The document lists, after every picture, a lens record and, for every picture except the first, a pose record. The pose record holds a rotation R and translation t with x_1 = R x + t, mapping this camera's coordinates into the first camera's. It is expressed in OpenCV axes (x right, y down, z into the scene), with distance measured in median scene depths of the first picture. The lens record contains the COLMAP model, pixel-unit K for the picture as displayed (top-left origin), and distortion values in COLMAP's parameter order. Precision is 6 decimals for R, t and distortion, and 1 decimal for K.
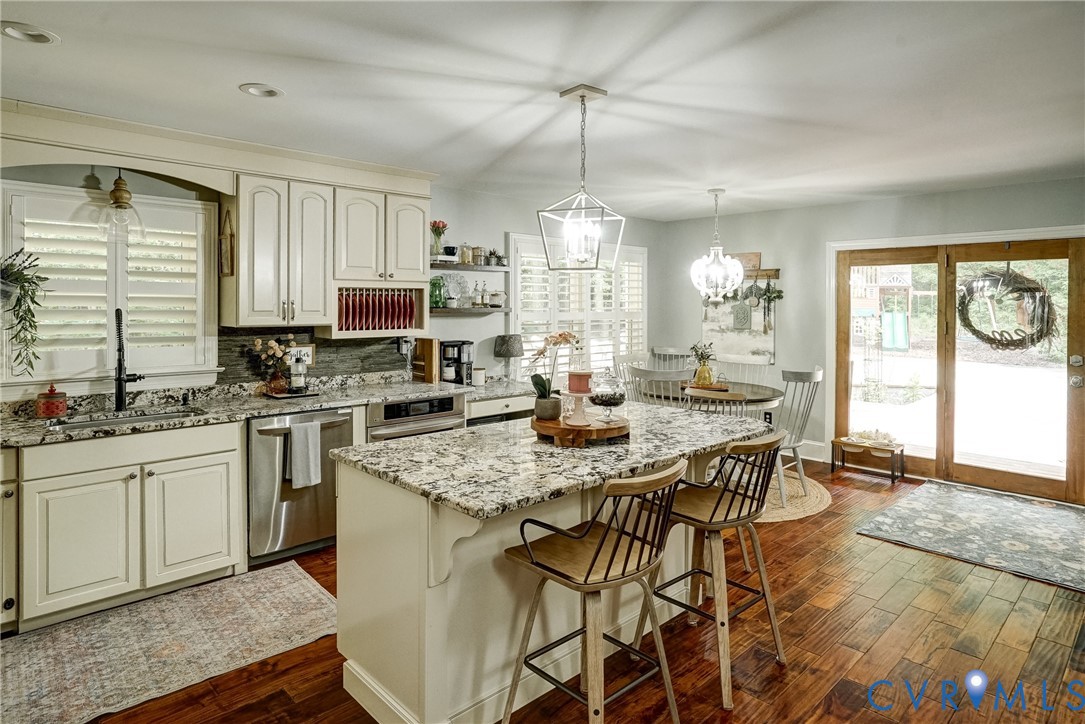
lens RADIAL K [[614.9, 0, 537.2], [0, 614.9, 364.7], [0, 0, 1]] dist [-0.029897, 0.004172]
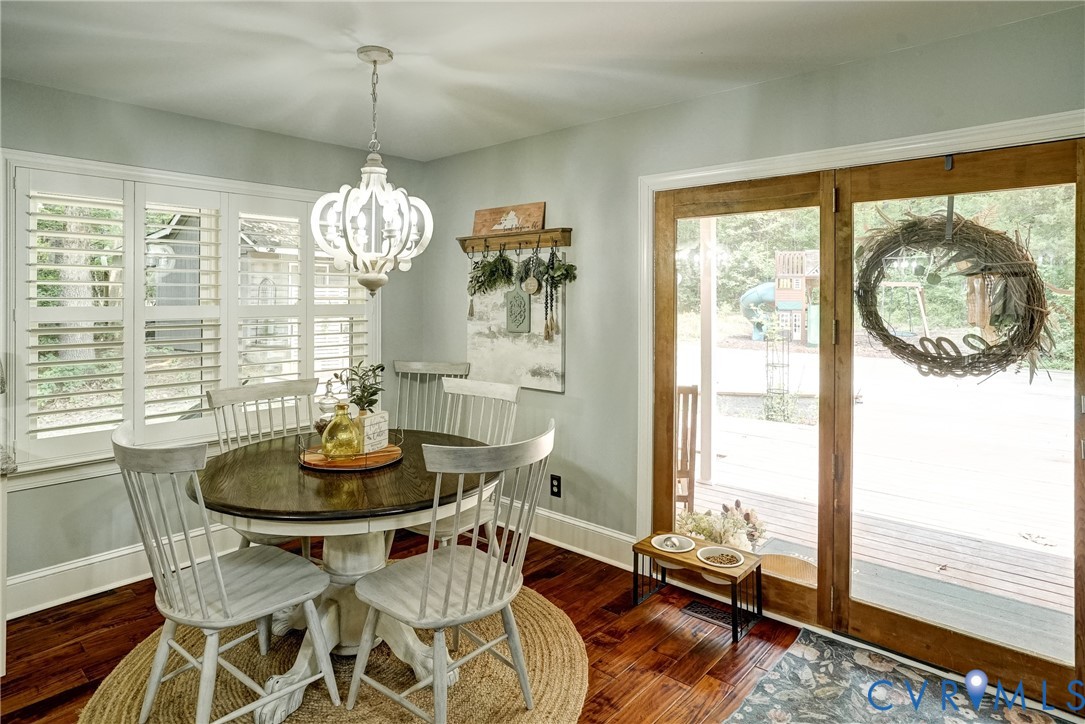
lens RADIAL K [[614.9, 0, 546.9], [0, 614.9, 360.7], [0, 0, 1]] dist [-0.029897, 0.004172]
pose [[0.995747, -0.011479, 0.091417, 0.373974], [0.011180, 0.999930, 0.003787, -0.039680], [-0.091454, -0.002749, 0.995806, 0.496091]]
